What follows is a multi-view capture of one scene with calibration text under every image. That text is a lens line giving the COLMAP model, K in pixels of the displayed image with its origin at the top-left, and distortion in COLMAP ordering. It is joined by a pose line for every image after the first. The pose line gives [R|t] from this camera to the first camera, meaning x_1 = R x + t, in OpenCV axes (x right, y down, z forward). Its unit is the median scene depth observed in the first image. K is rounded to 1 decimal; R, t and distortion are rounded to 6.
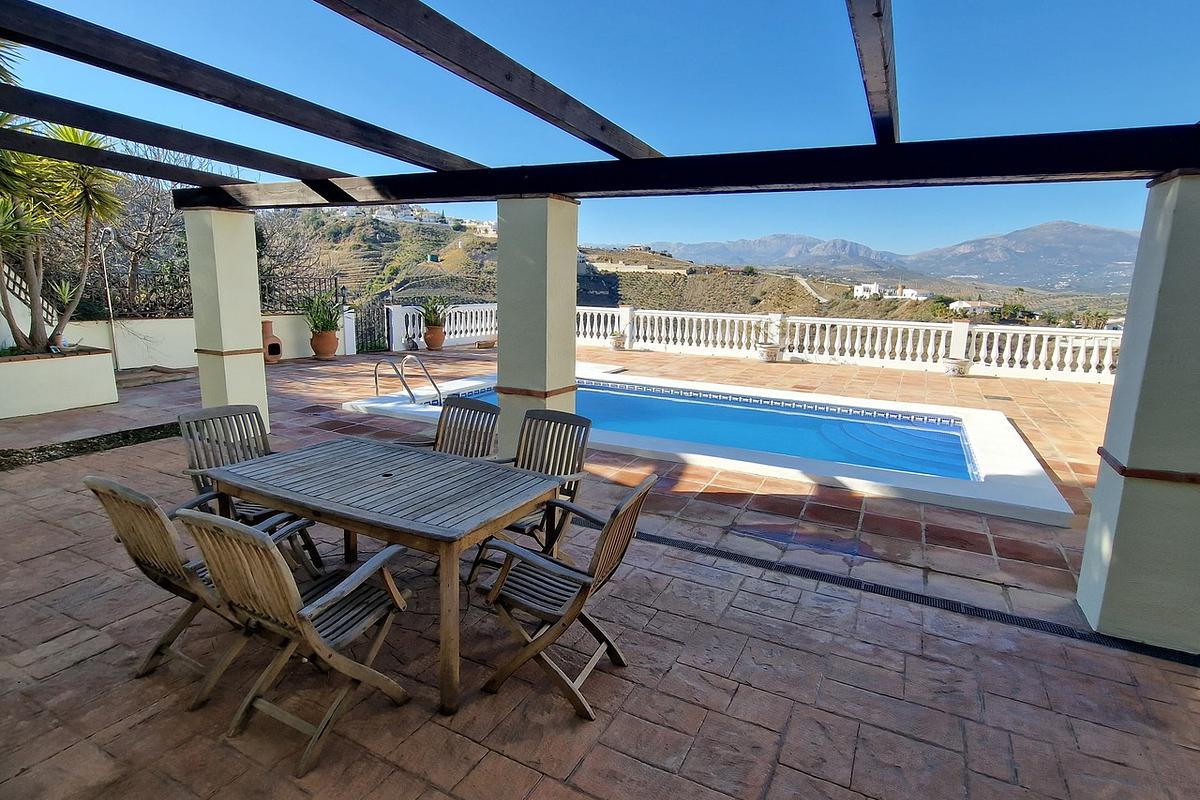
lens RADIAL K [[623.4, 0, 588.6], [0, 623.4, 399.2], [0, 0, 1]] dist [0.002755, 0.000472]
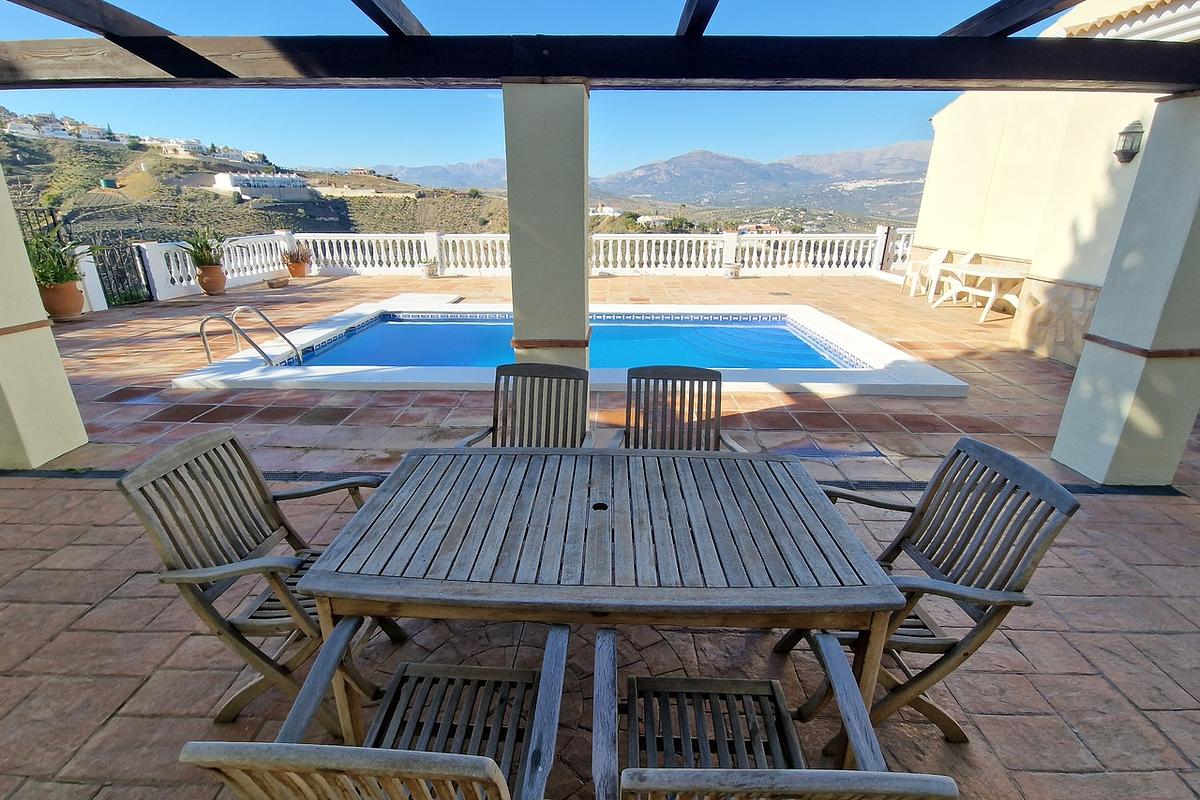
lens RADIAL K [[551.3, 0, 588.7], [0, 551.3, 397.9], [0, 0, 1]] dist [0.001314, -0.000021]
pose [[0.901255, -0.164468, 0.400861, -0.113333], [0.102156, 0.979734, 0.172296, -0.018968], [-0.421074, -0.114333, 0.899791, 0.103018]]
